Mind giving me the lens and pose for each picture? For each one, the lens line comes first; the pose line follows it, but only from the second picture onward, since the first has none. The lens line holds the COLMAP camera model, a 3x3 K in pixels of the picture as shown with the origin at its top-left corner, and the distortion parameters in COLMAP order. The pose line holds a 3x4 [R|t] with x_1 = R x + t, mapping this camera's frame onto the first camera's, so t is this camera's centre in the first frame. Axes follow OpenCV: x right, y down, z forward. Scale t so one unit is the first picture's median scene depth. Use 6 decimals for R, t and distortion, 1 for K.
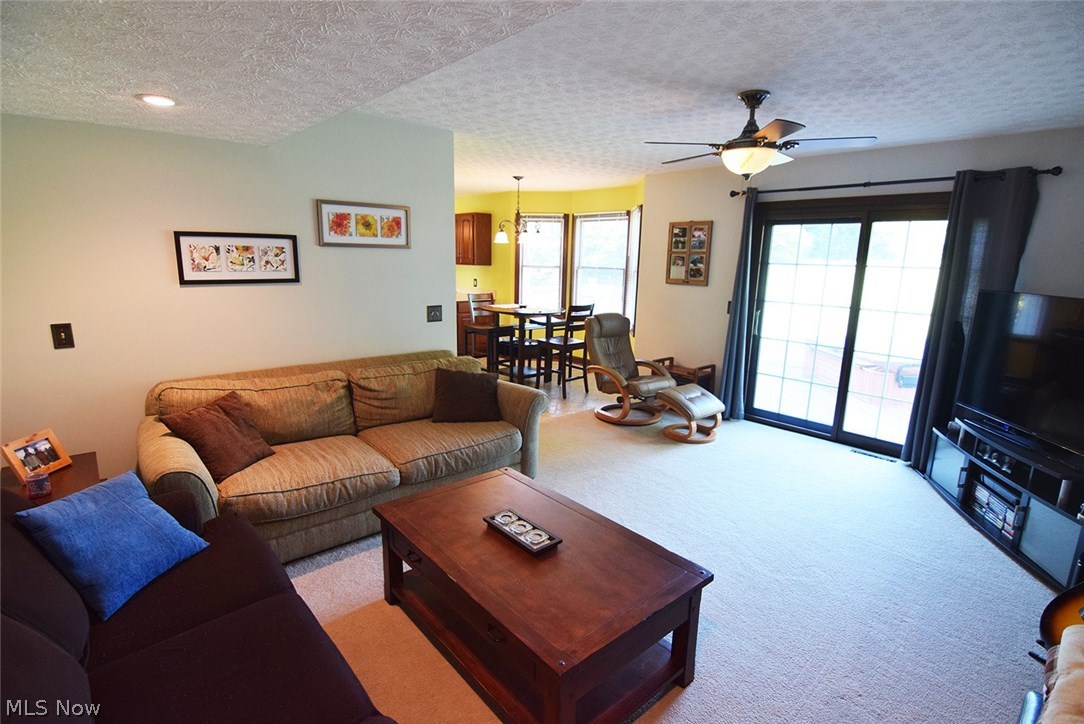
lens RADIAL K [[529.0, 0, 543.5], [0, 529.0, 361.4], [0, 0, 1]] dist [-0.014828, -0.004312]
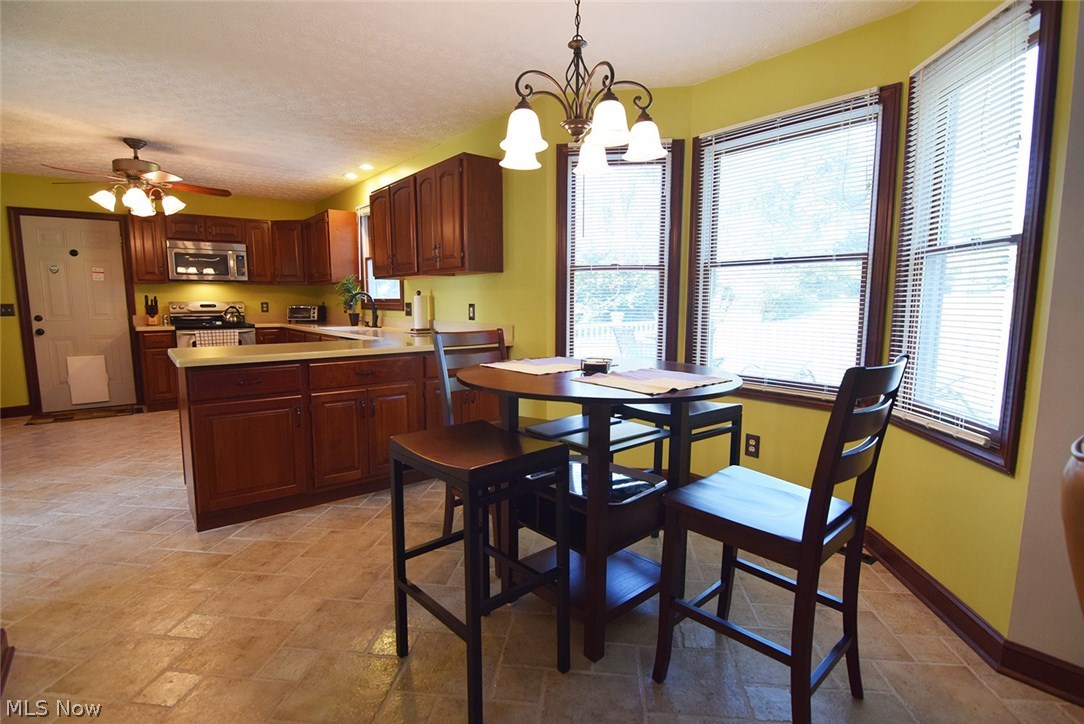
lens RADIAL K [[529.0, 0, 536.6], [0, 529.0, 367.3], [0, 0, 1]] dist [-0.014828, -0.004312]
pose [[0.998029, -0.015978, -0.060688, -0.049621], [0.011563, 0.997307, -0.072425, -0.075191], [0.061682, 0.071581, 0.995526, 0.631050]]
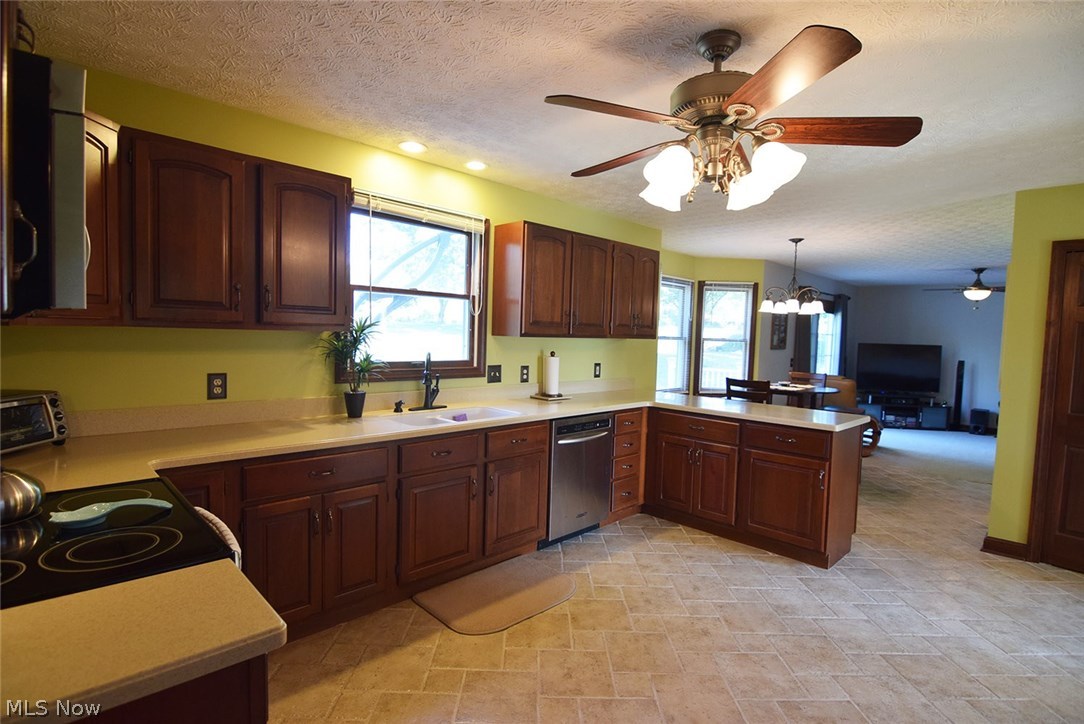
lens RADIAL K [[529.0, 0, 539.6], [0, 529.0, 360.7], [0, 0, 1]] dist [-0.014828, -0.004312]
pose [[-0.052025, -0.071674, 0.996070, -0.797034], [0.169614, 0.982295, 0.079542, -0.252940], [-0.984136, 0.173085, -0.038946, 1.287308]]
